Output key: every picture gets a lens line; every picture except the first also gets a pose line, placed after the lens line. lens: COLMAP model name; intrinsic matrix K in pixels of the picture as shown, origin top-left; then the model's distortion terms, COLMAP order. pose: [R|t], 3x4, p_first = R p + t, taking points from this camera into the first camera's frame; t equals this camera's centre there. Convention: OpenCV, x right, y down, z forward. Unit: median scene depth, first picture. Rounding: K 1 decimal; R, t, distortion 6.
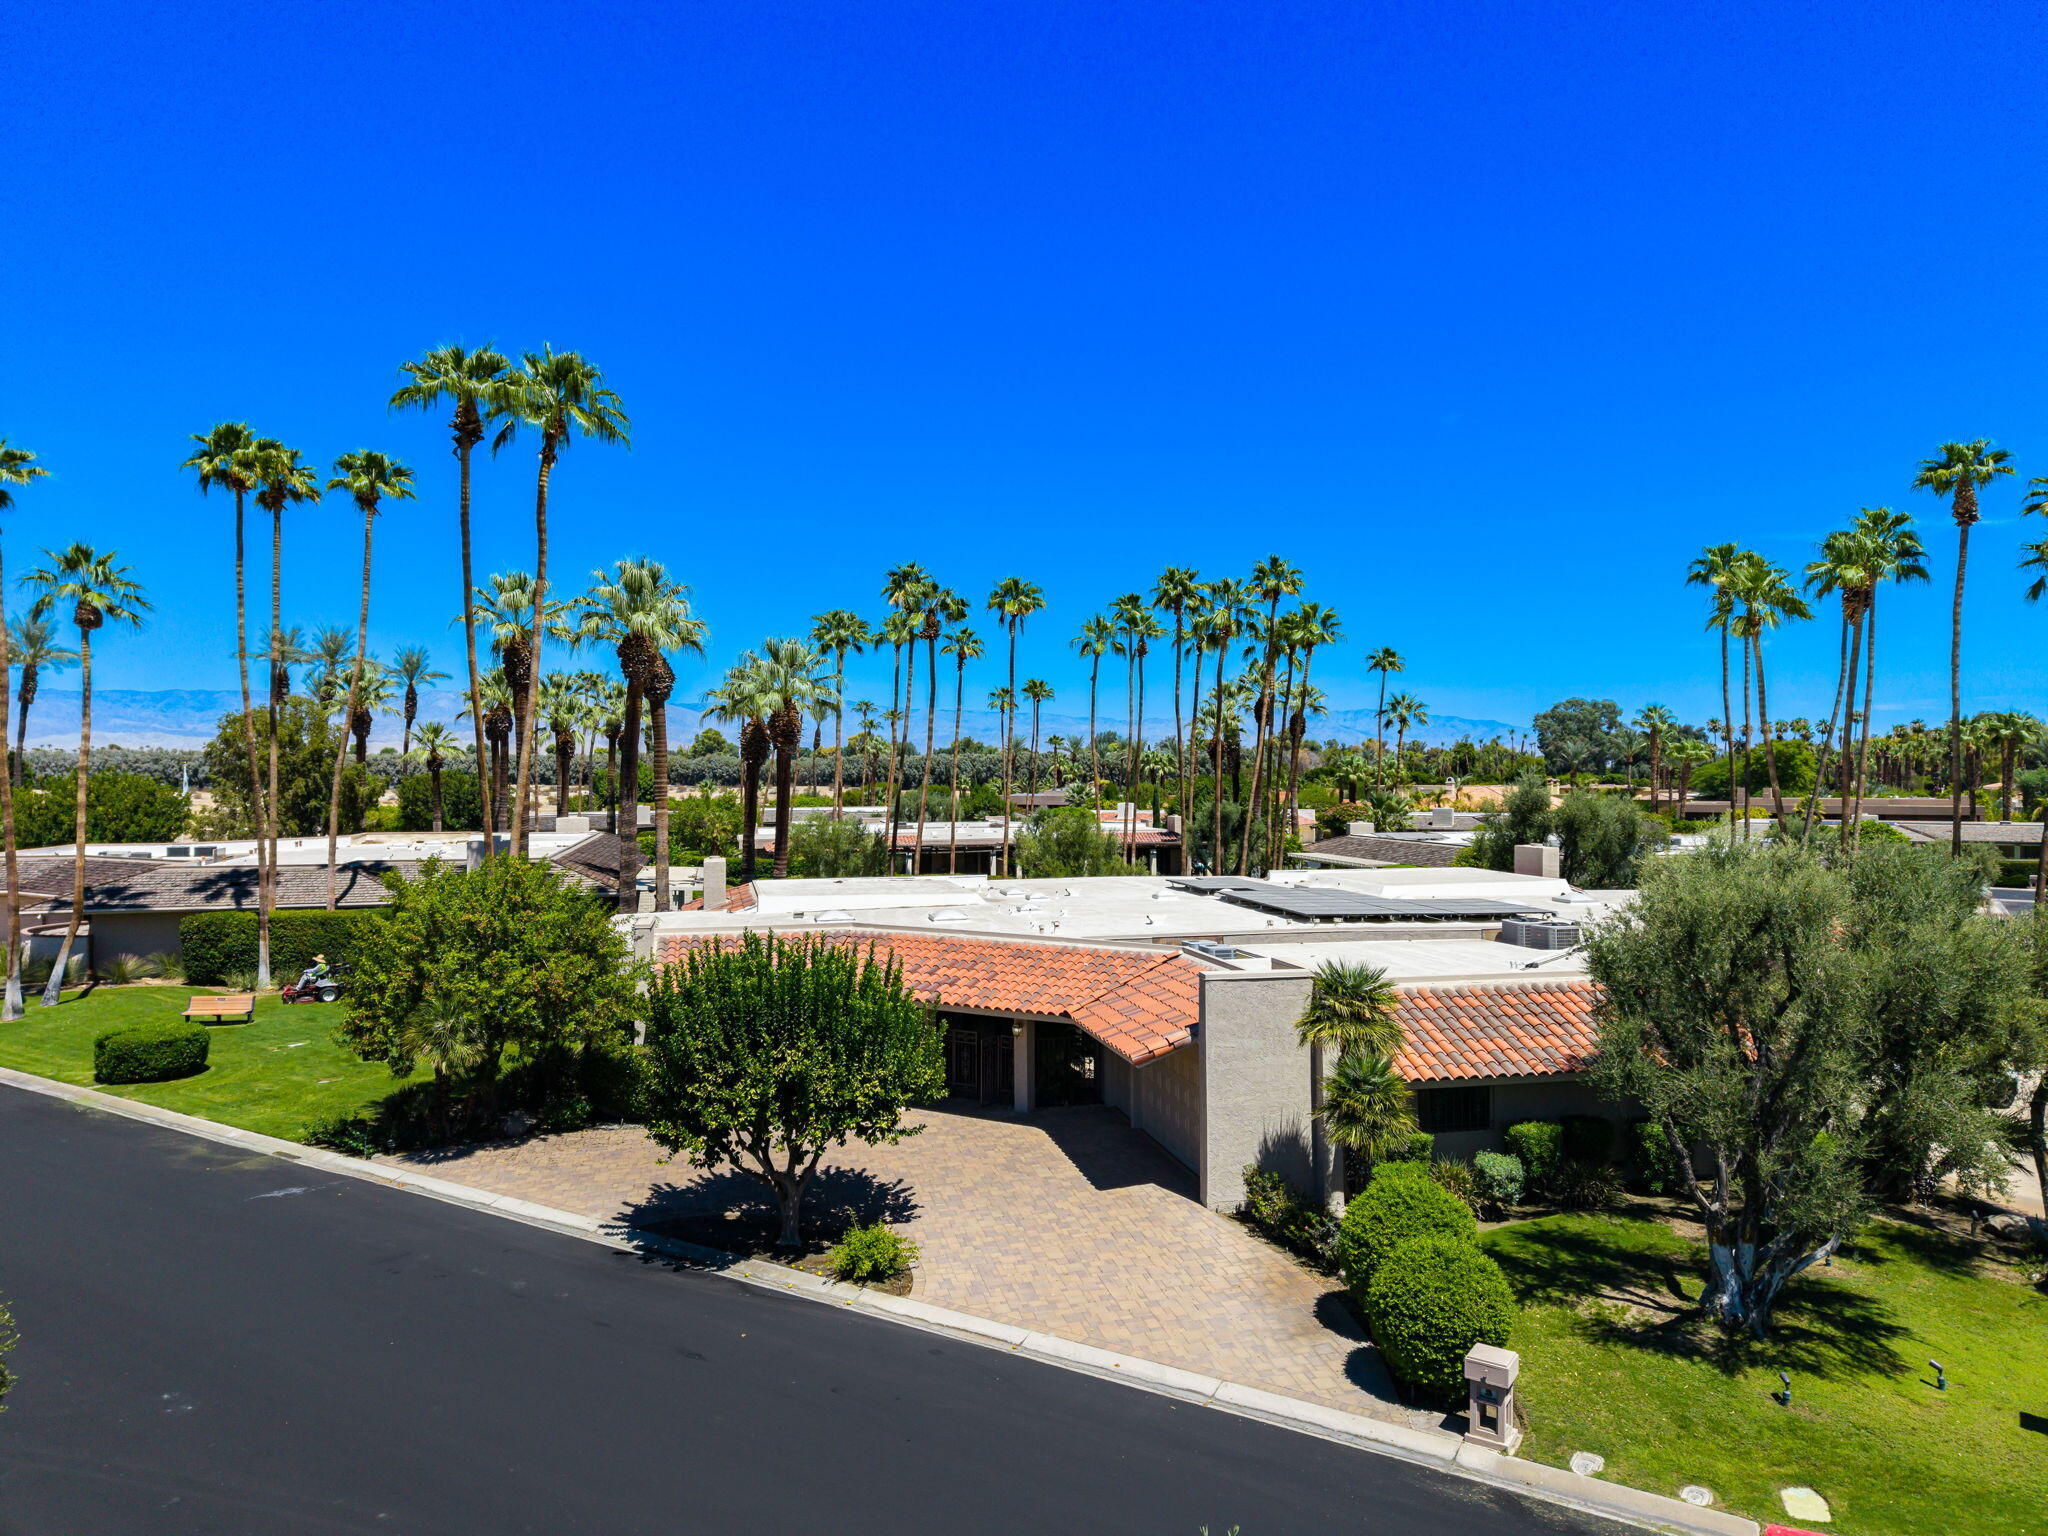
lens RADIAL K [[1382.3, 0, 1026.8], [0, 1382.3, 767.2], [0, 0, 1]] dist [0.035170, -0.029846]
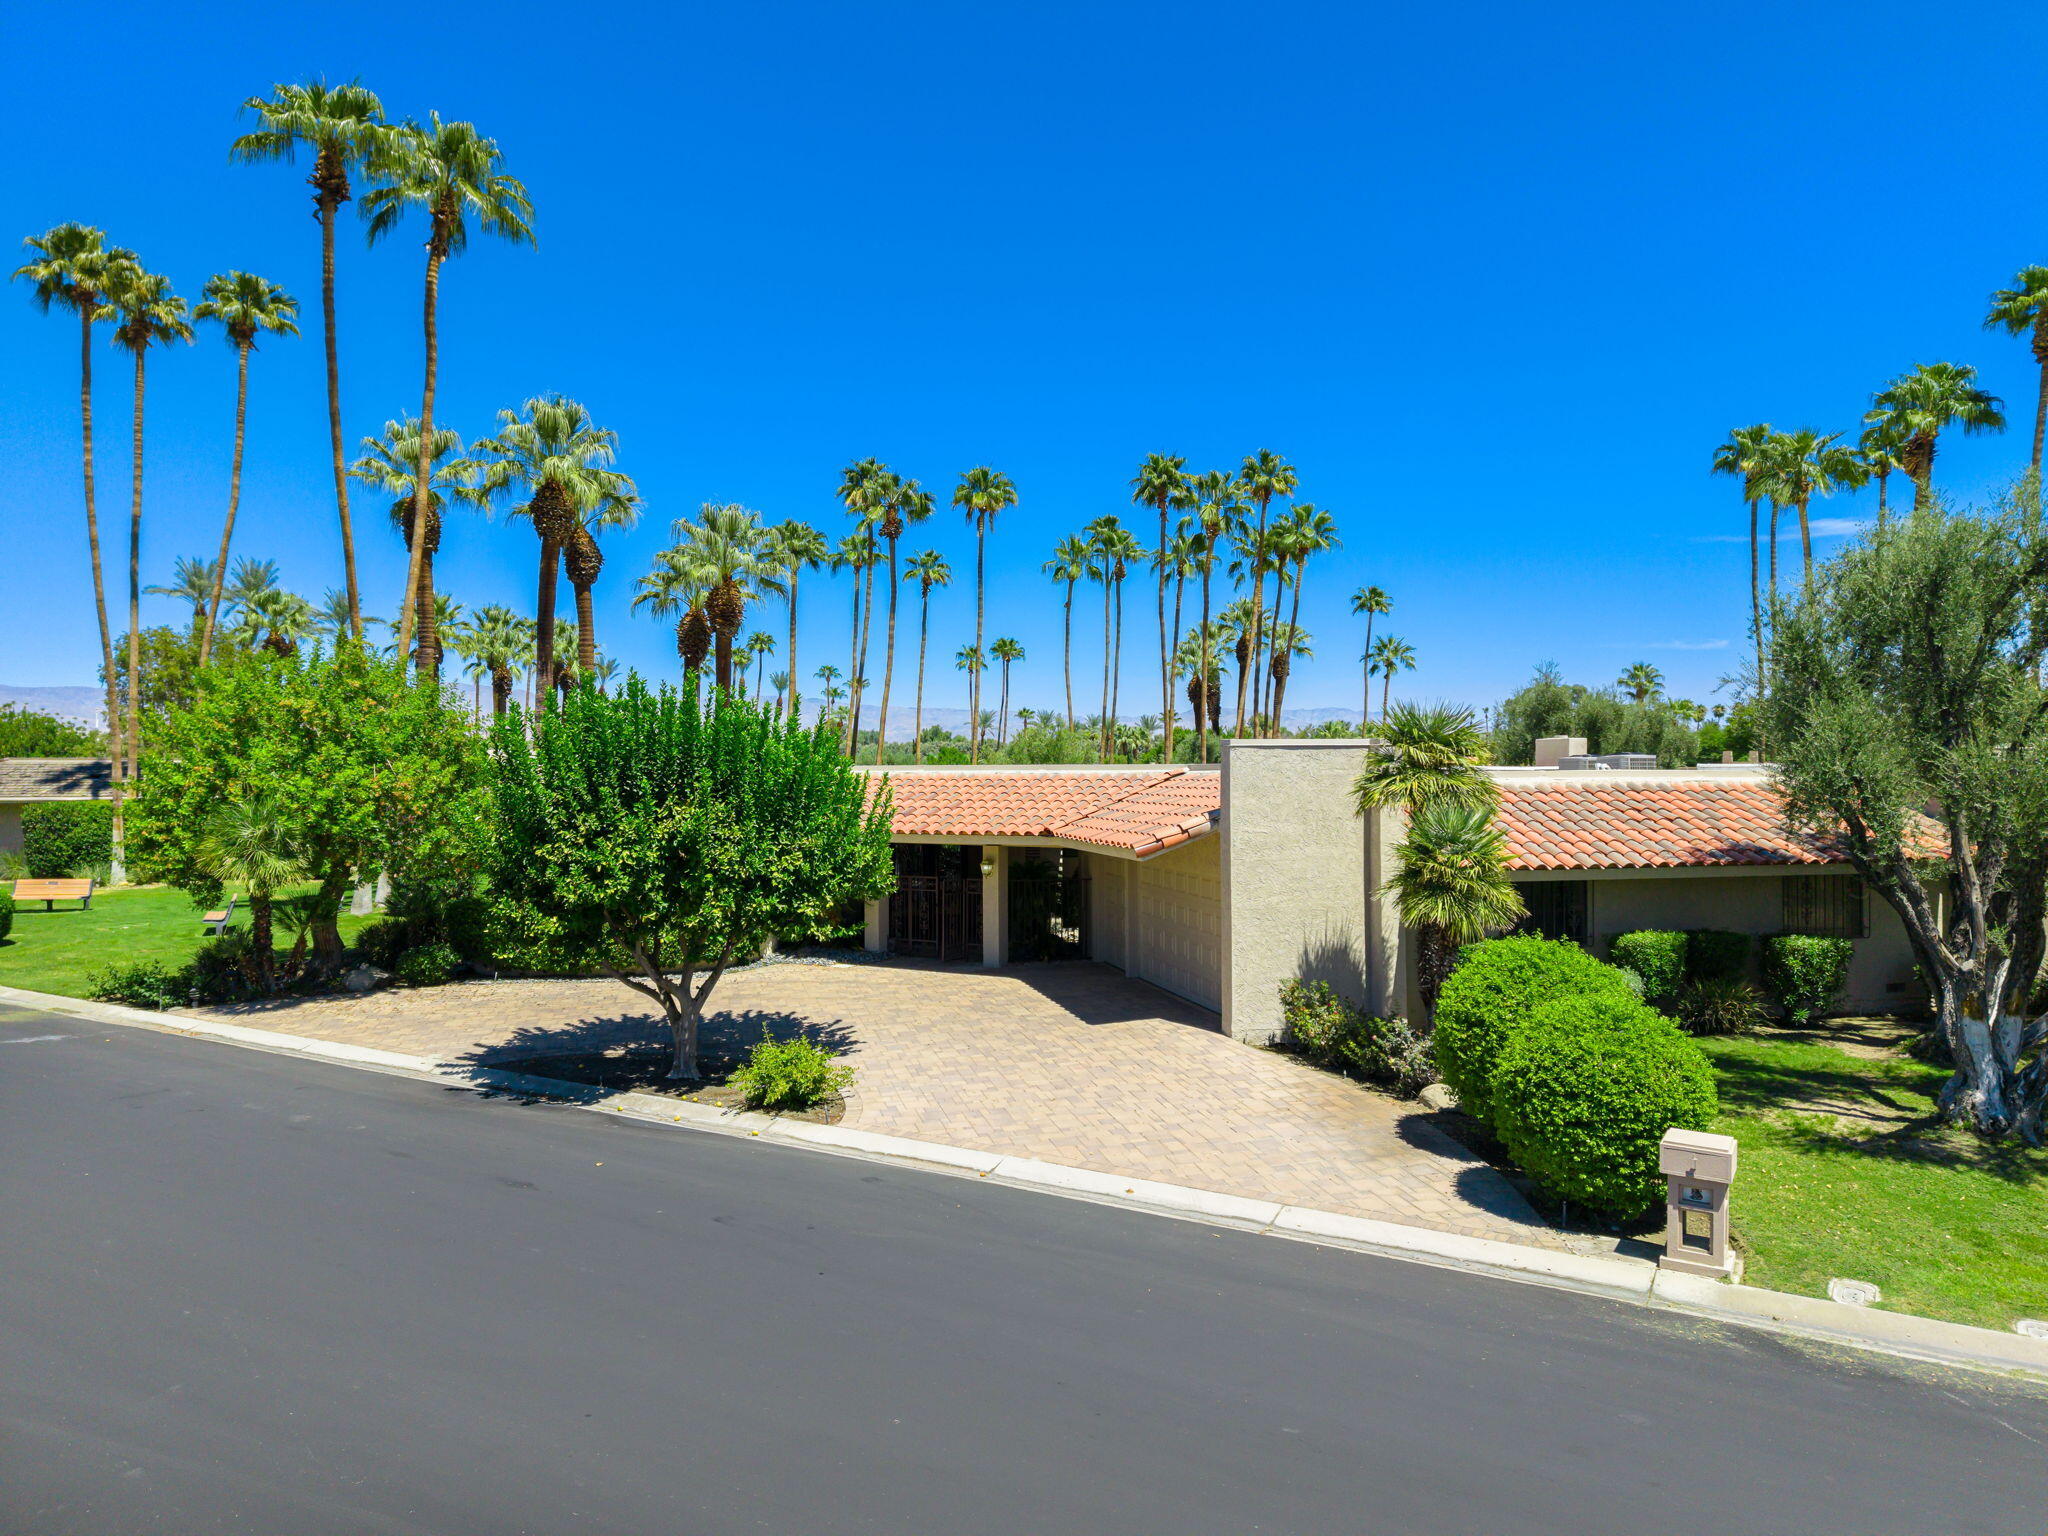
lens RADIAL K [[1382.3, 0, 1026.5], [0, 1382.3, 767.6], [0, 0, 1]] dist [0.035170, -0.029846]
pose [[0.999747, -0.000120, 0.022507, -0.001693], [0.000086, 0.999999, 0.001510, 0.140113], [-0.022507, -0.001508, 0.999746, 0.196530]]
